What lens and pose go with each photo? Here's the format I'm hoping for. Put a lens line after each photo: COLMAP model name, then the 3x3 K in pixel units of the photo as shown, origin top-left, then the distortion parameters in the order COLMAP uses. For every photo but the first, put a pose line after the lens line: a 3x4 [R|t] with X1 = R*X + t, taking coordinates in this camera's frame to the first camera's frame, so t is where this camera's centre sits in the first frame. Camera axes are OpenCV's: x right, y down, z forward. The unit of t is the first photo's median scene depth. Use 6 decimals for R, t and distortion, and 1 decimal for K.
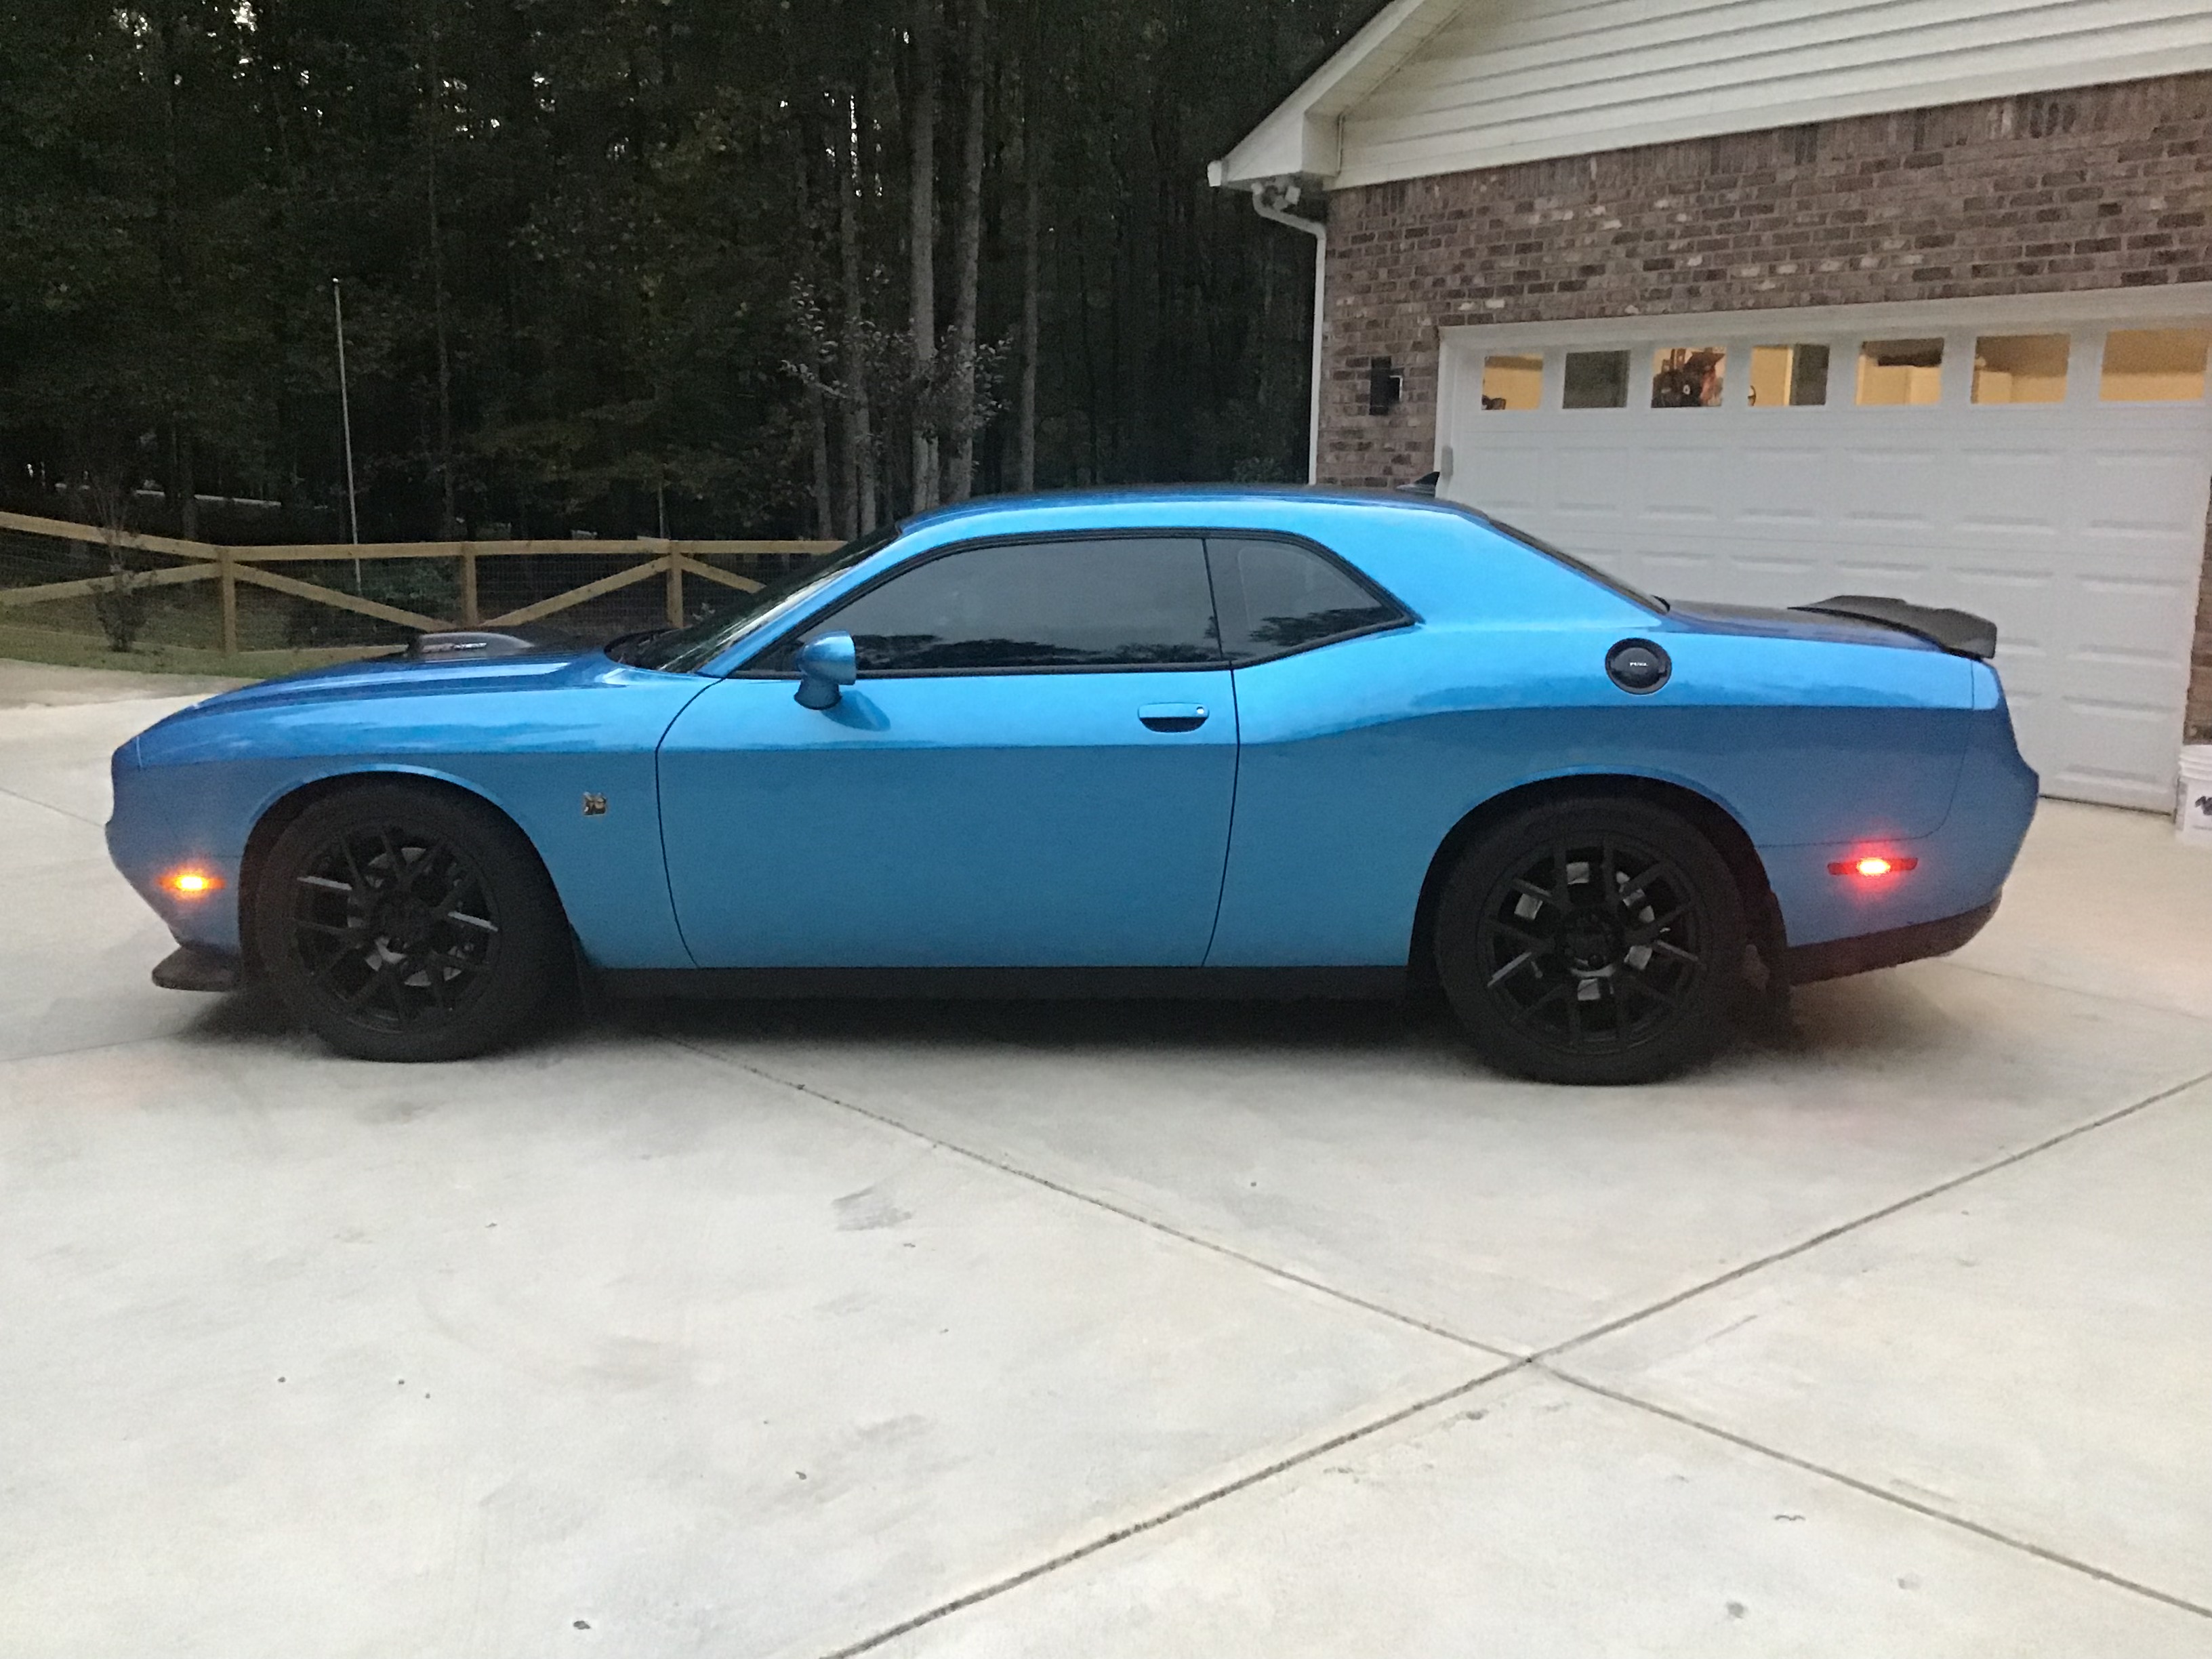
lens RADIAL K [[1953.1, 0, 1106.0], [0, 1953.1, 829.5], [0, 0, 1]] dist [0.098177, -0.176821]
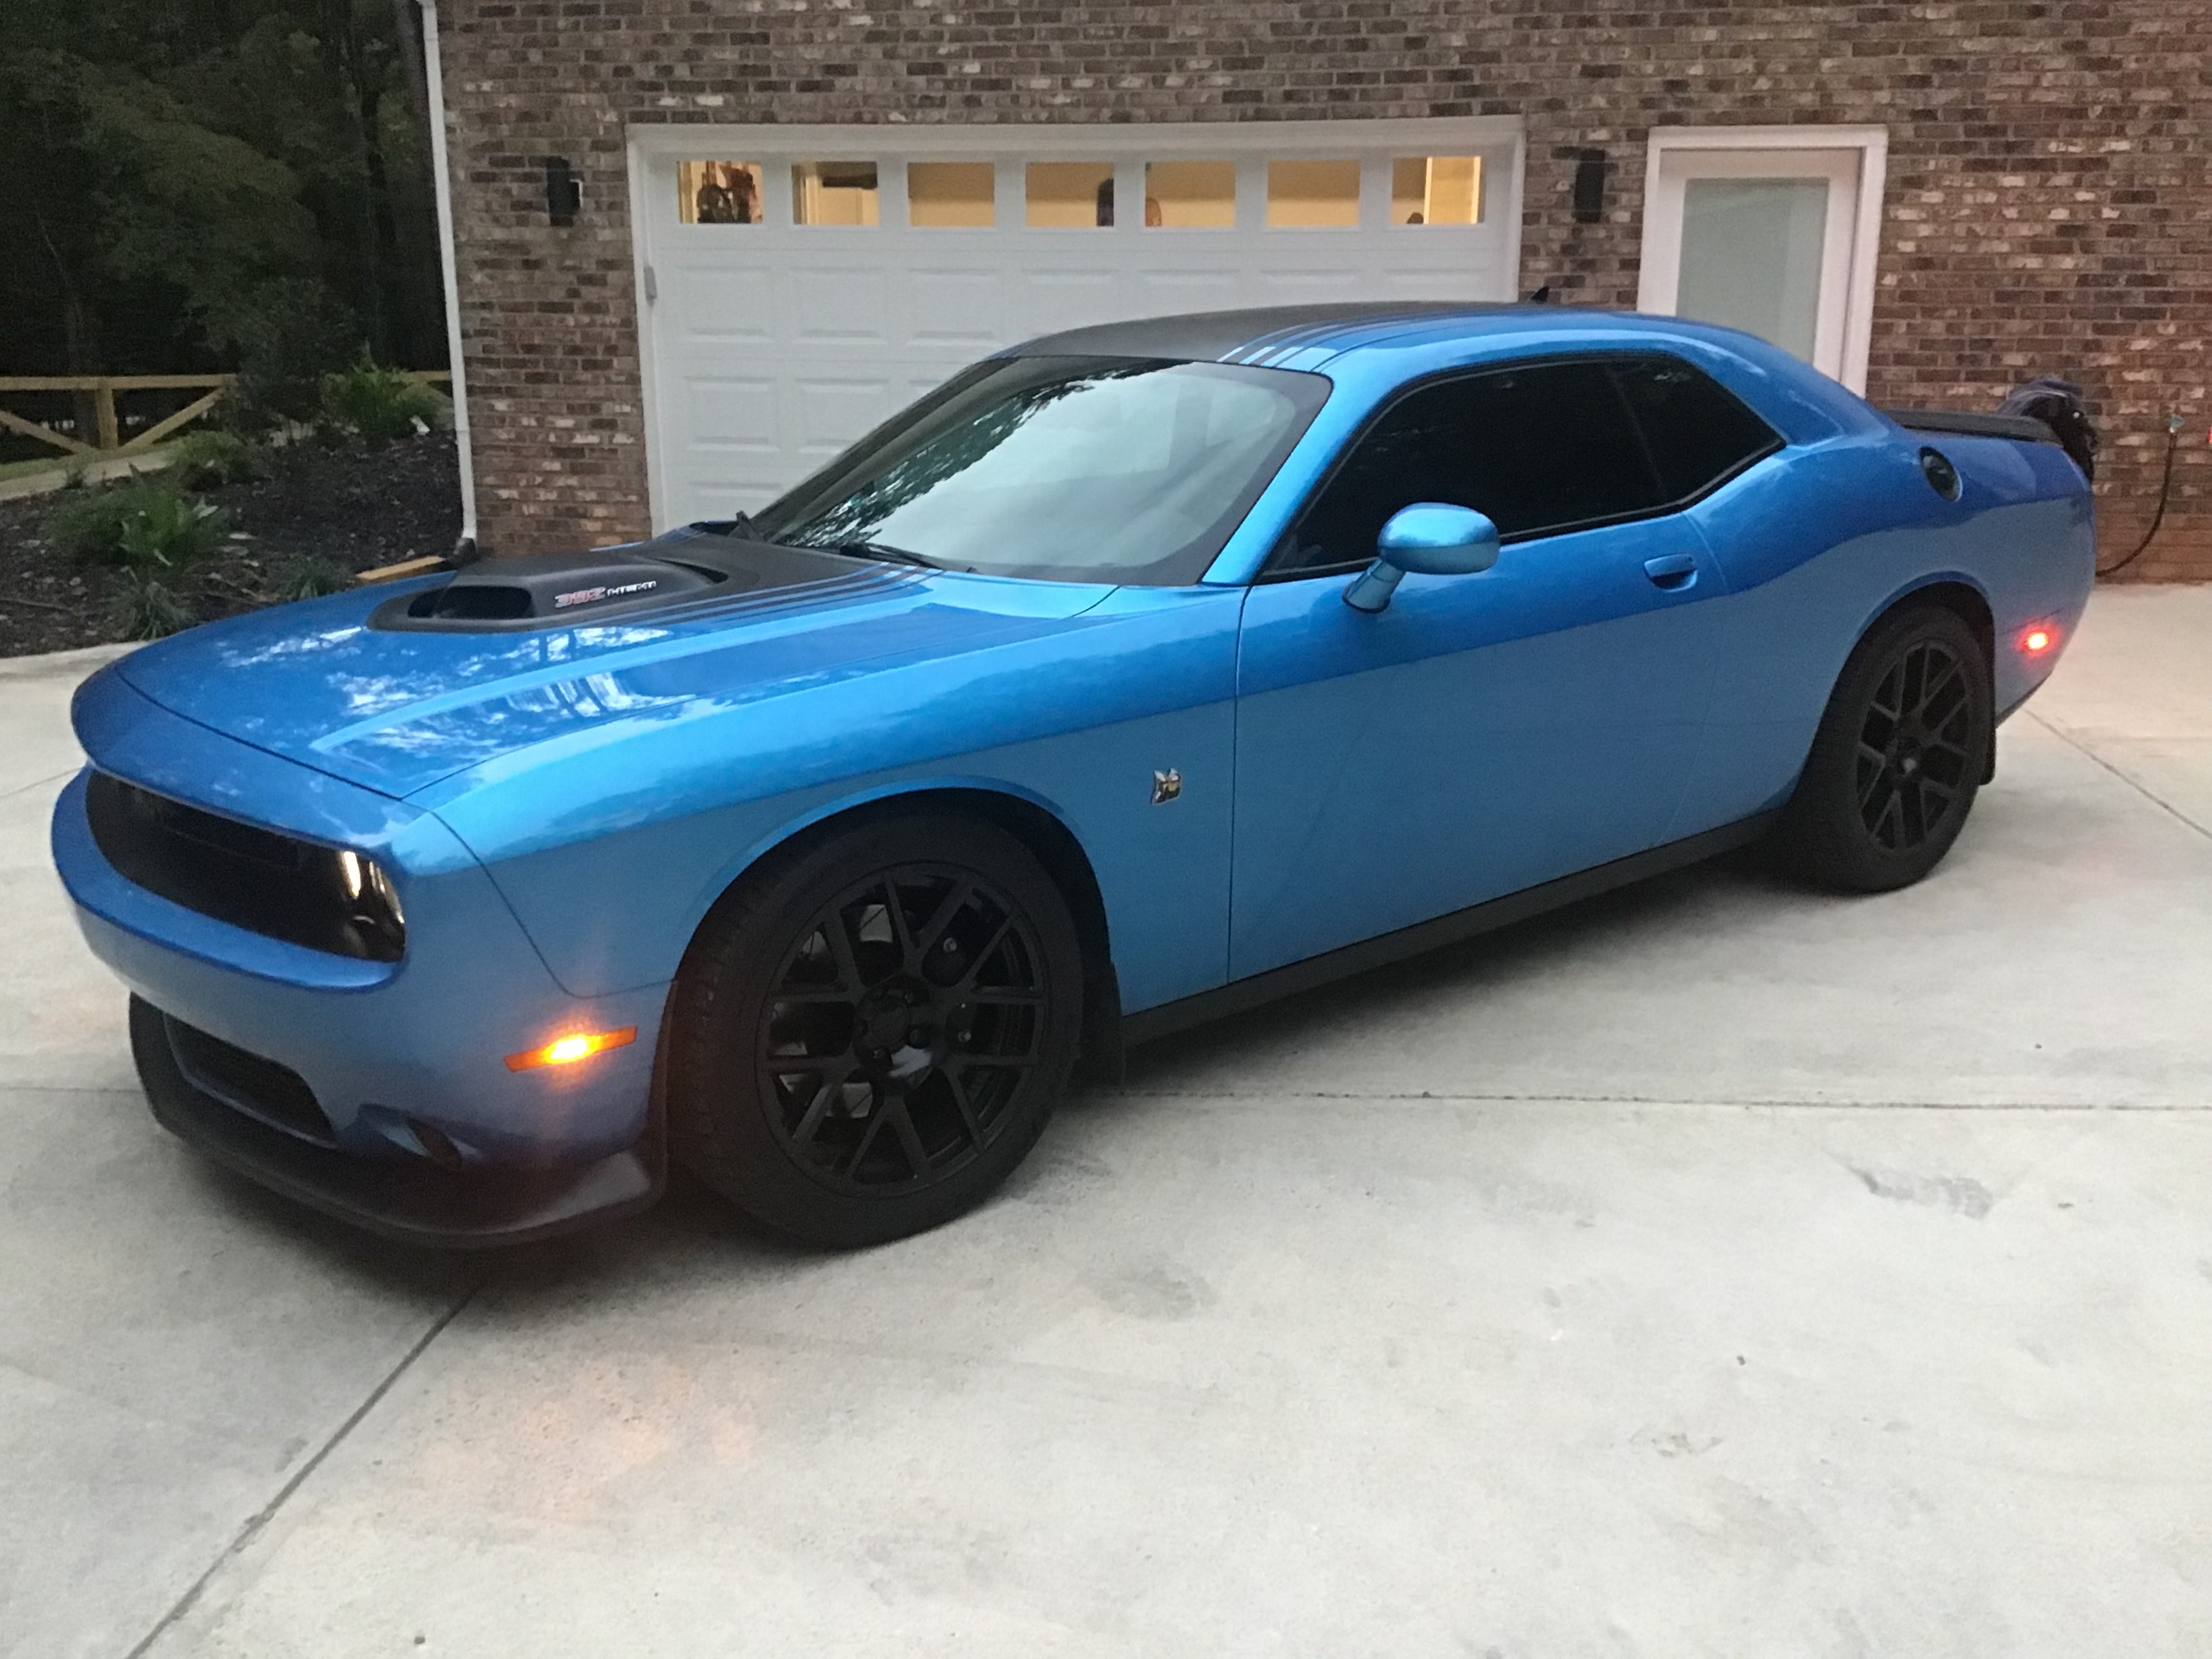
lens RADIAL K [[1953.1, 0, 1106.0], [0, 1953.1, 829.5], [0, 0, 1]] dist [0.098177, -0.176821]
pose [[0.740748, -0.187377, 0.645122, -0.344198], [0.132376, 0.982198, 0.133283, -0.044005], [-0.658611, -0.013330, 0.752365, 0.232896]]
